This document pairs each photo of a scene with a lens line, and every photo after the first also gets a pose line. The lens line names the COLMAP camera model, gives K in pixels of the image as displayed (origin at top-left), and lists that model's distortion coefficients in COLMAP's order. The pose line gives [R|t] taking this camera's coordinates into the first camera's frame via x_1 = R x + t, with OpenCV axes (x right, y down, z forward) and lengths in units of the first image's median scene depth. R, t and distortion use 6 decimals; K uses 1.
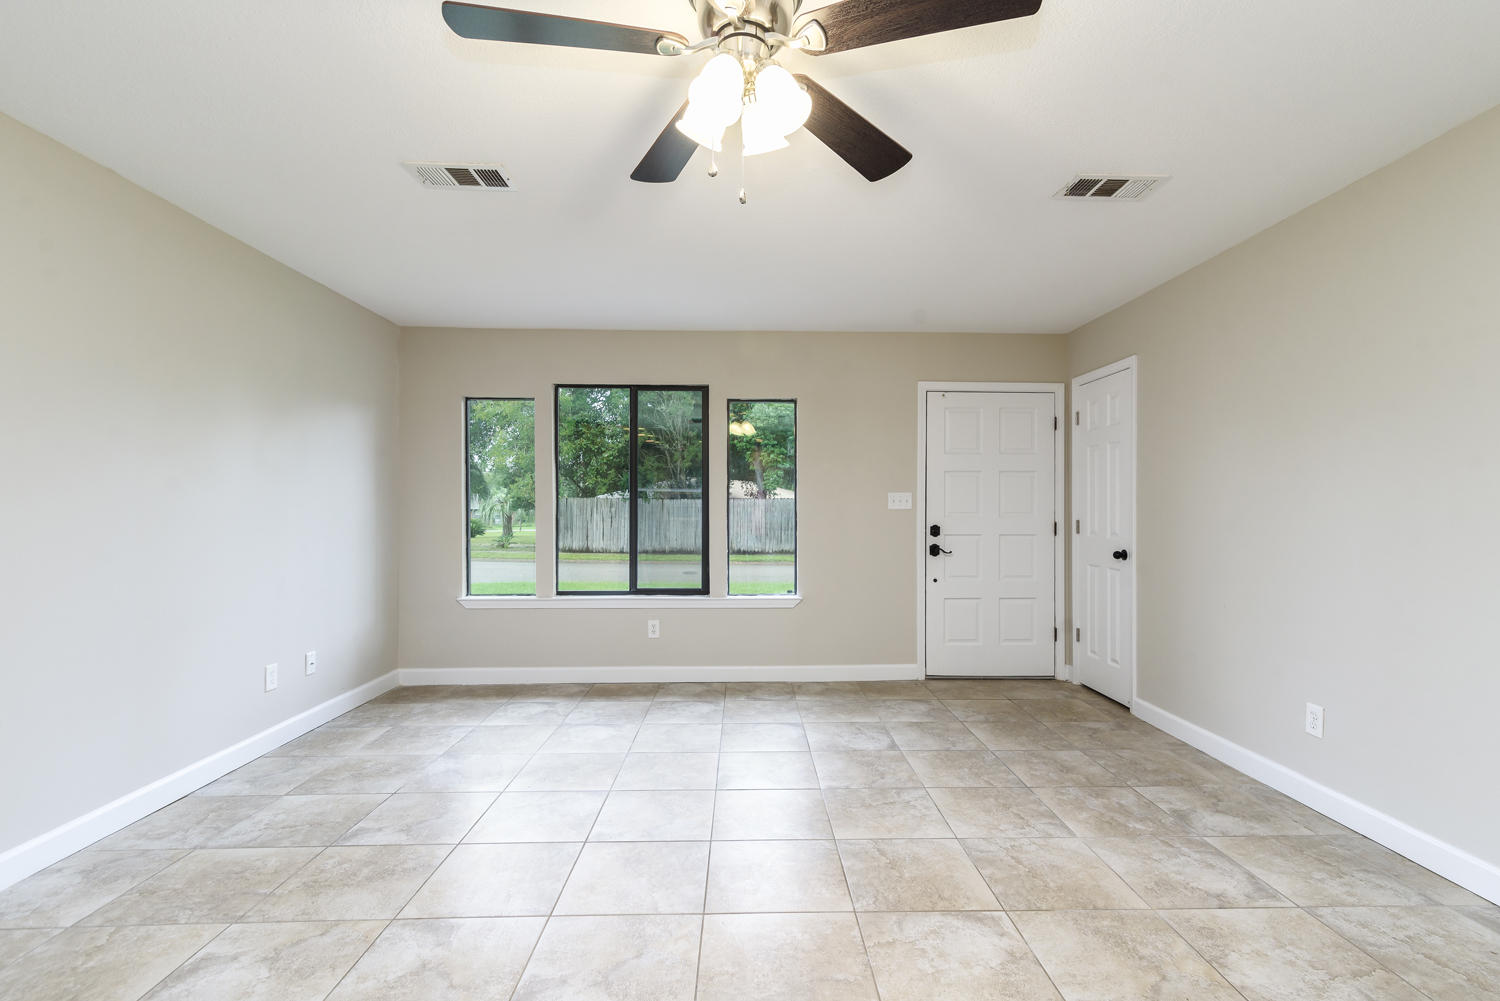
lens RADIAL K [[692.4, 0, 760.3], [0, 692.4, 510.5], [0, 0, 1]] dist [0.014163, -0.002281]
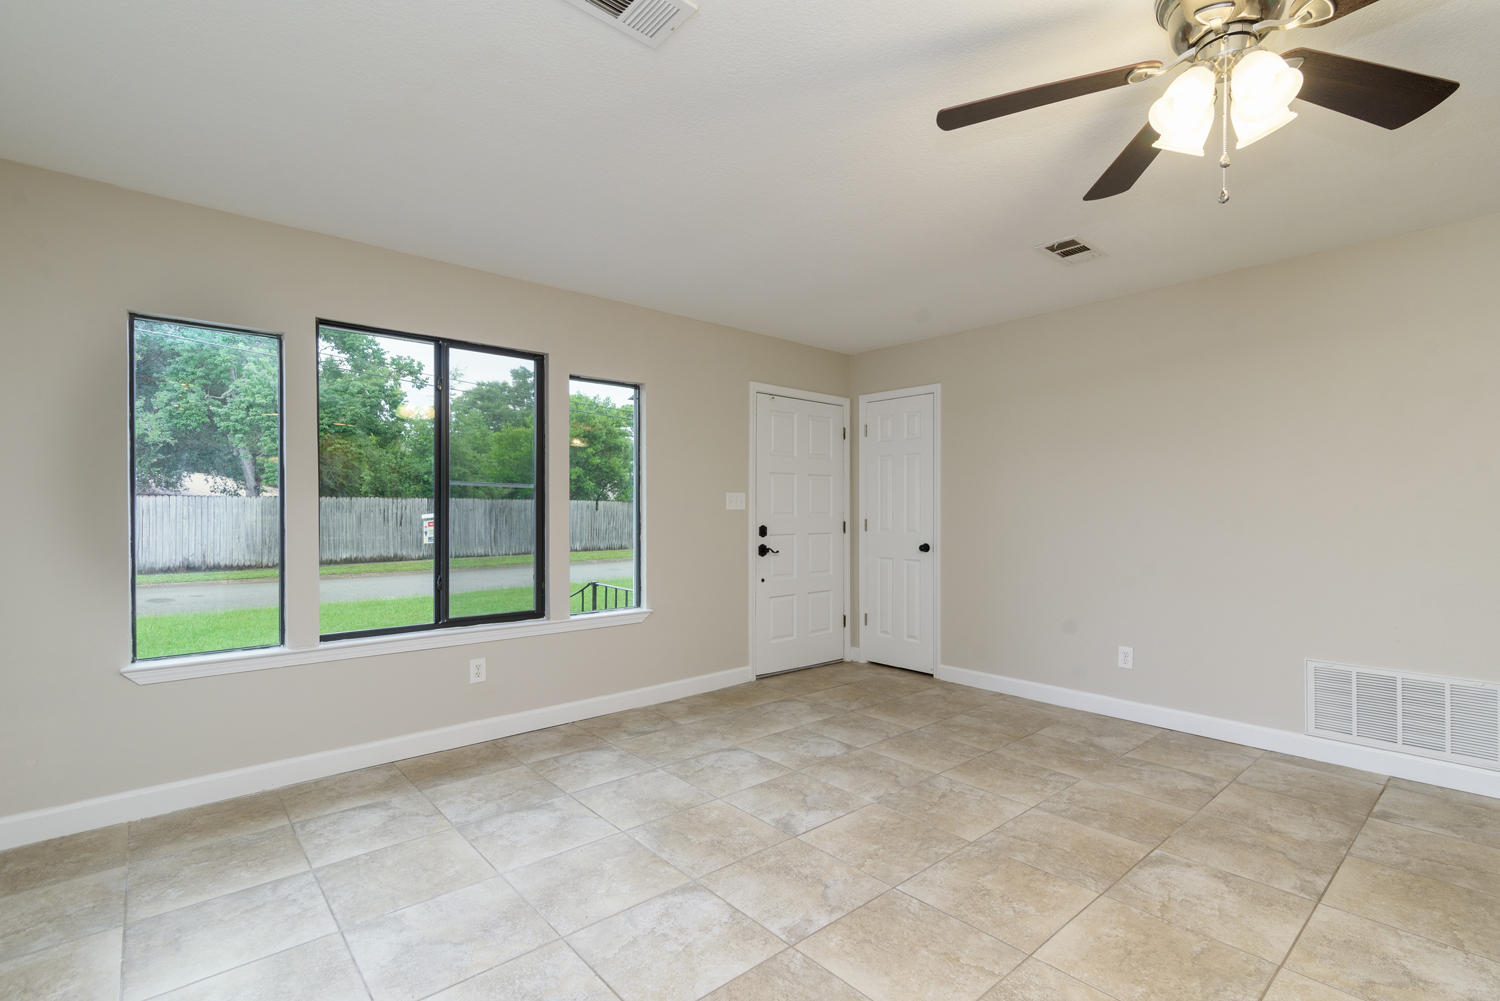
lens RADIAL K [[692.4, 0, 775.7], [0, 692.4, 510.8], [0, 0, 1]] dist [0.014163, -0.002281]
pose [[0.762177, -0.000979, 0.647367, -0.475973], [0.001620, 0.999999, -0.000394, -0.000071], [-0.647366, 0.001349, 0.762178, 0.269130]]
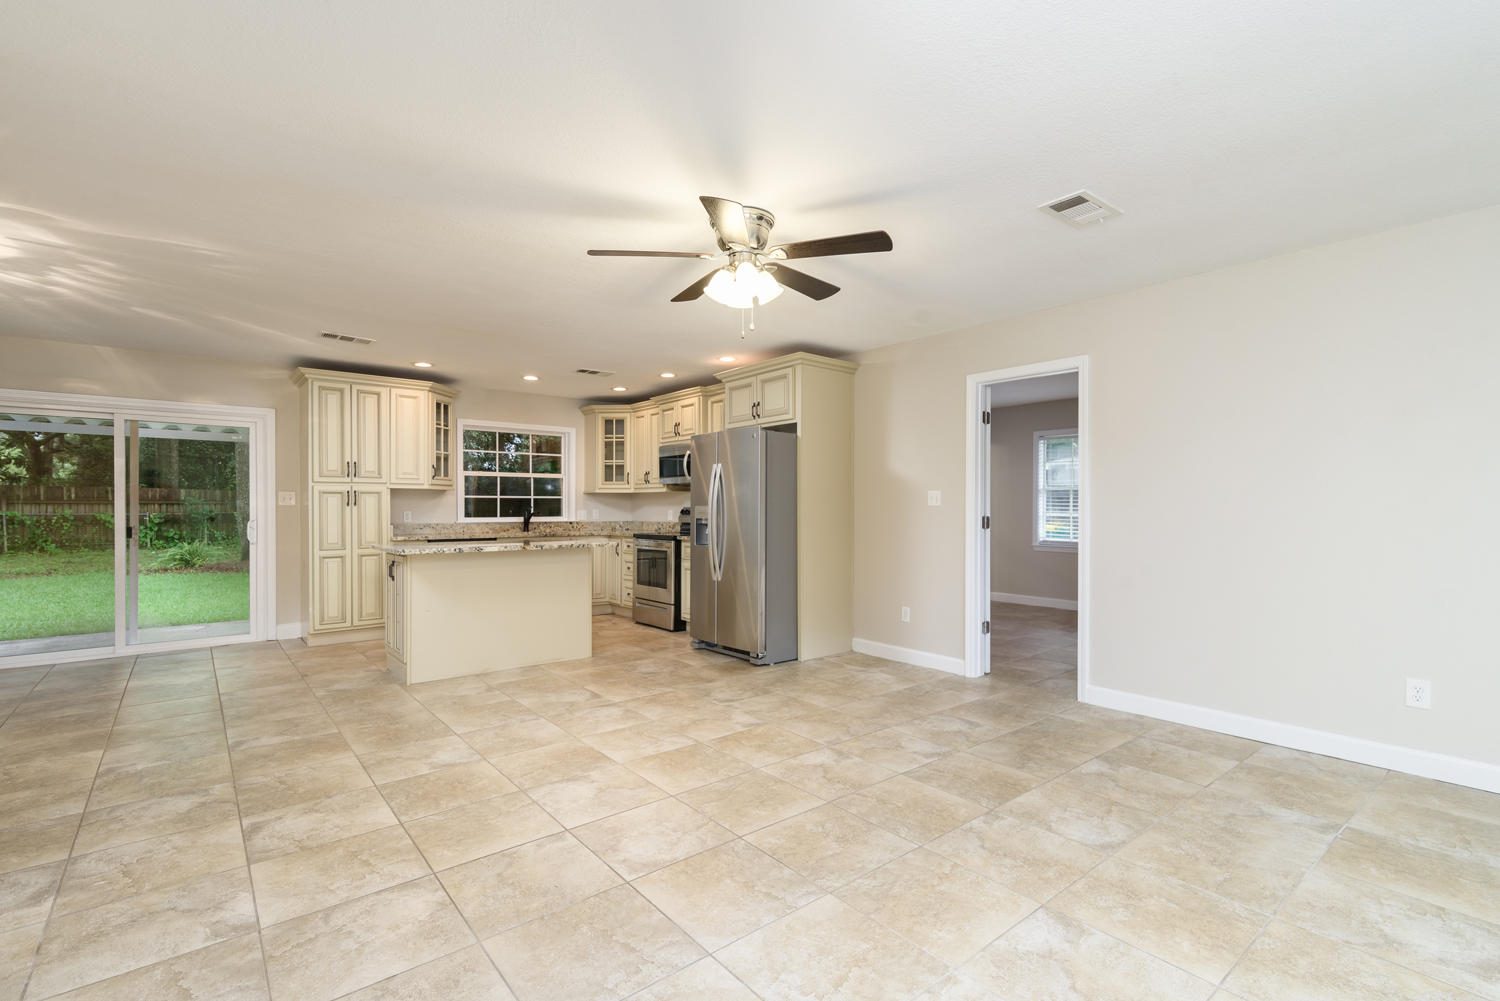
lens RADIAL K [[692.4, 0, 777.3], [0, 692.4, 509.2], [0, 0, 1]] dist [0.014163, -0.002281]
pose [[-0.779815, -0.002820, -0.626004, 0.438149], [-0.002306, 0.999996, -0.001632, 0.004686], [0.626006, 0.000171, -0.779818, 1.030187]]
